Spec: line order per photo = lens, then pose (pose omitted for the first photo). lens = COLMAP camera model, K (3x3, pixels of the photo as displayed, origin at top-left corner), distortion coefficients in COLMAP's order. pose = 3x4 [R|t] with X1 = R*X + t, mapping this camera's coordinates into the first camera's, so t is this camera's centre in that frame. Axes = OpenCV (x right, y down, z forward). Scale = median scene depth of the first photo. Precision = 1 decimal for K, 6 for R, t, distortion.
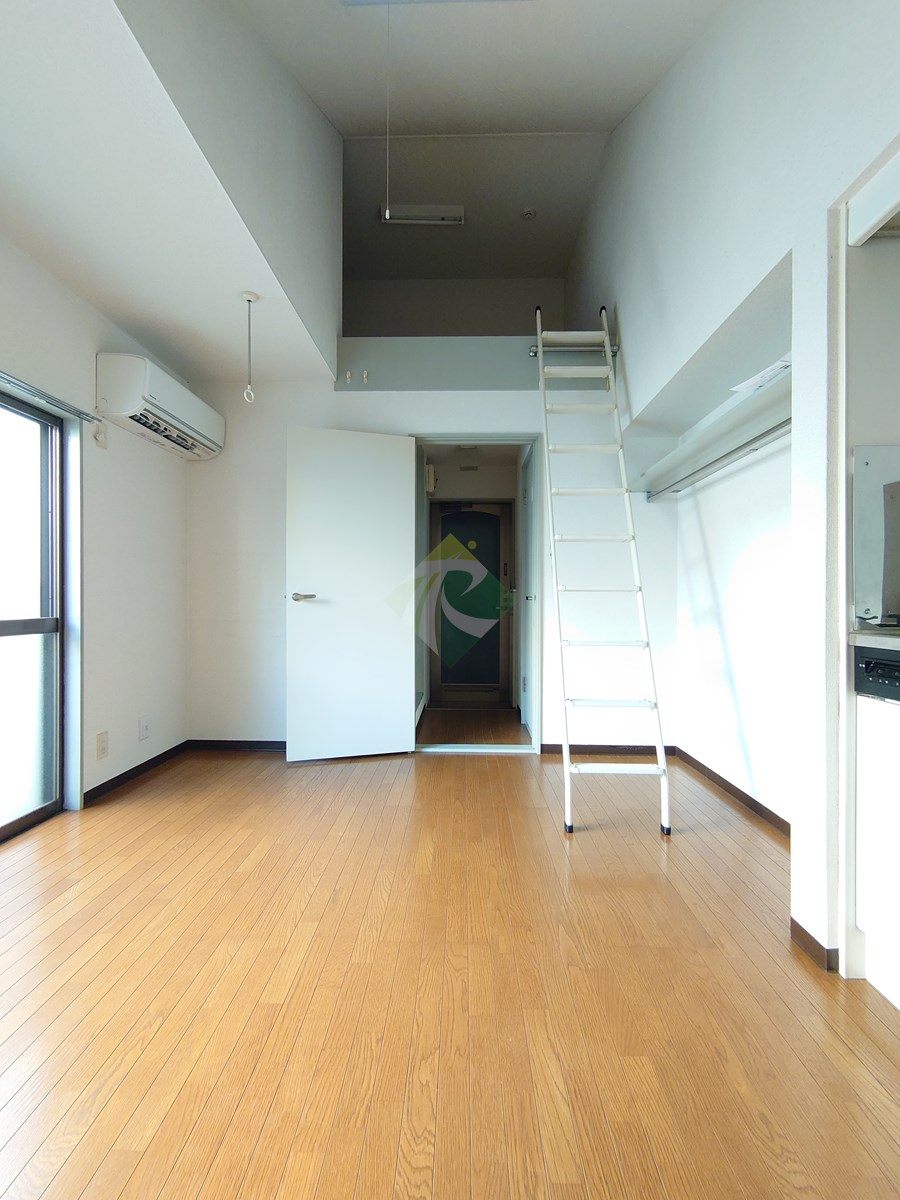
lens RADIAL K [[517.7, 0, 450.5], [0, 517.7, 602.8], [0, 0, 1]] dist [-0.003000, -0.000441]
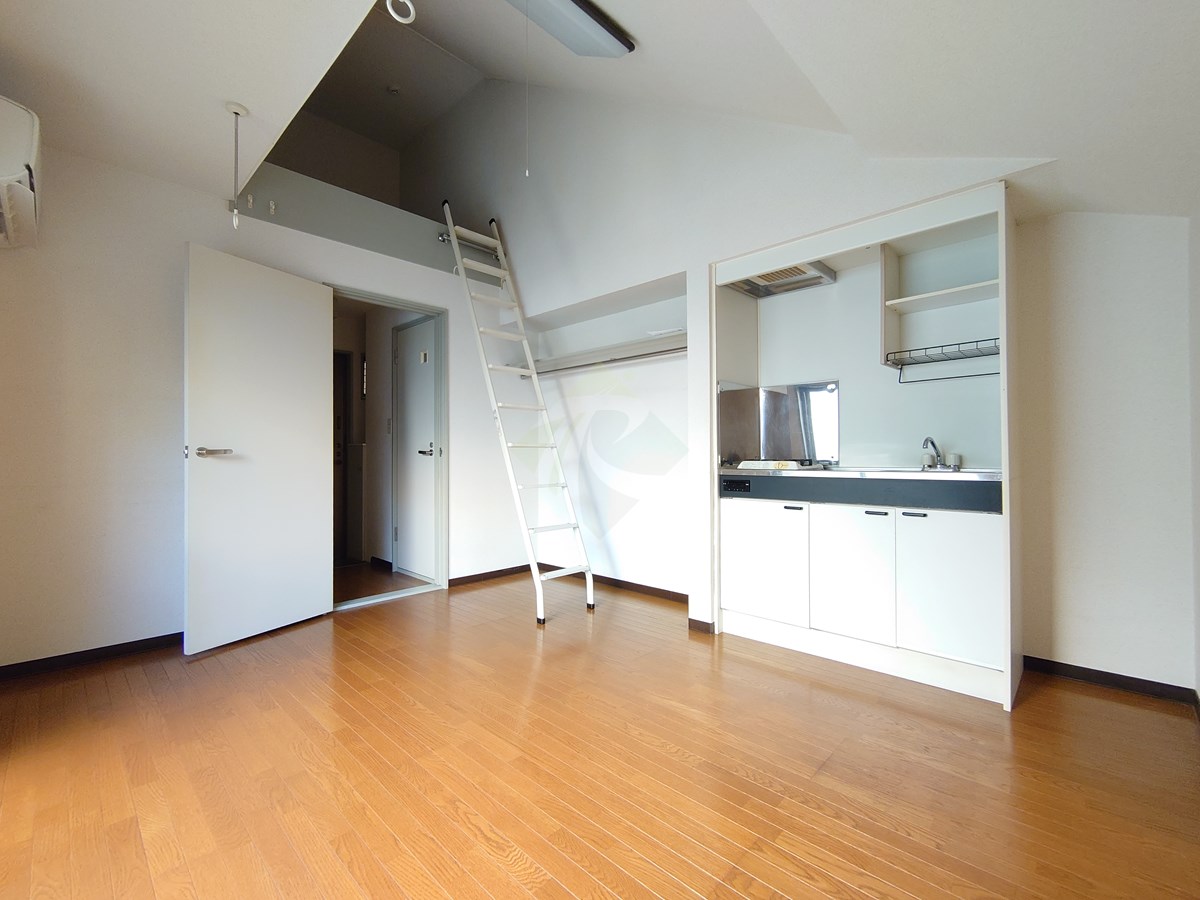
lens RADIAL K [[517.7, 0, 604.1], [0, 517.7, 448.9], [0, 0, 1]] dist [-0.003000, -0.000441]
pose [[0.668978, 0.000955, 0.743282, -0.477999], [0.009608, 0.999905, -0.009932, -0.002025], [-0.743220, 0.013786, 0.668905, -0.028717]]
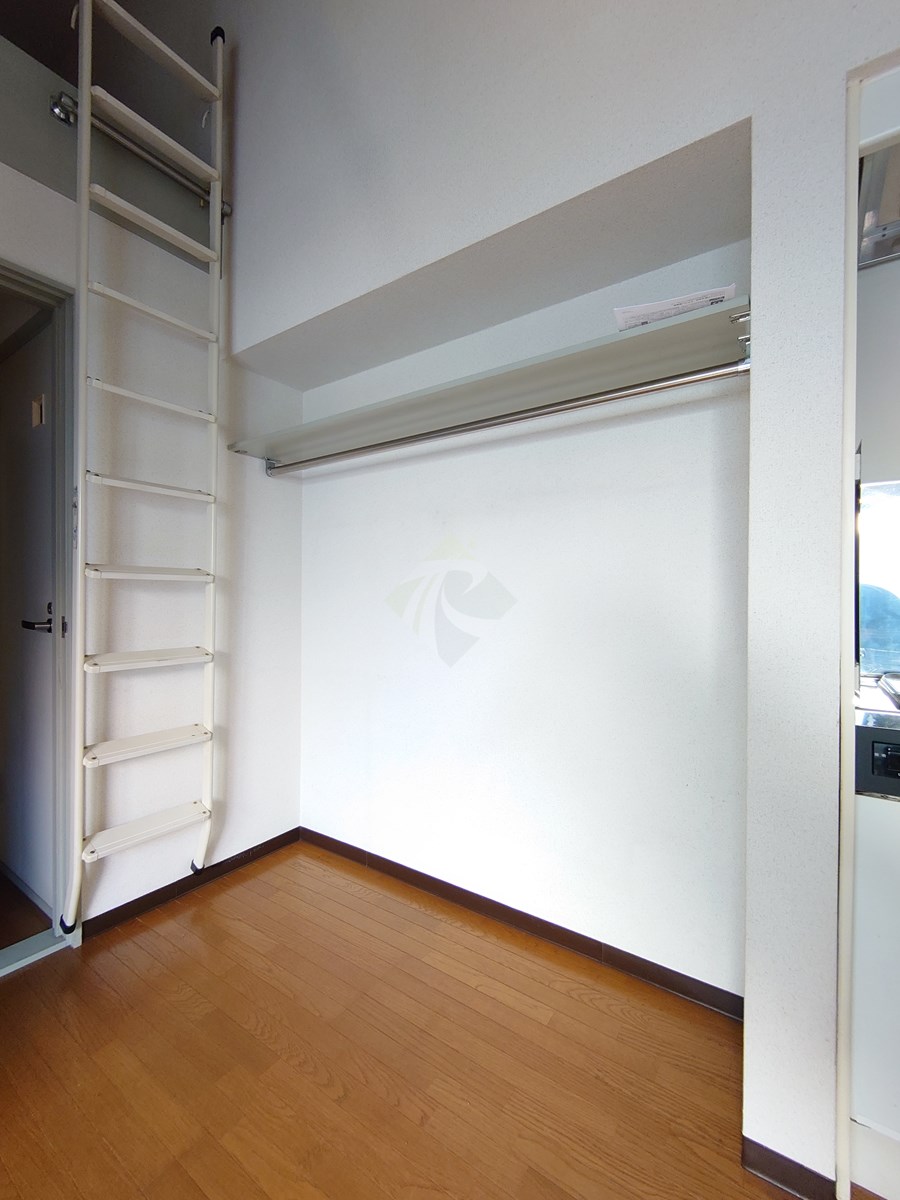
lens RADIAL K [[517.7, 0, 449.2], [0, 517.7, 602.0], [0, 0, 1]] dist [-0.003000, -0.000441]
pose [[0.551612, -0.008076, 0.834062, -0.045542], [0.001920, 0.999963, 0.008412, -0.039640], [-0.834099, -0.003038, 0.551607, 0.463991]]
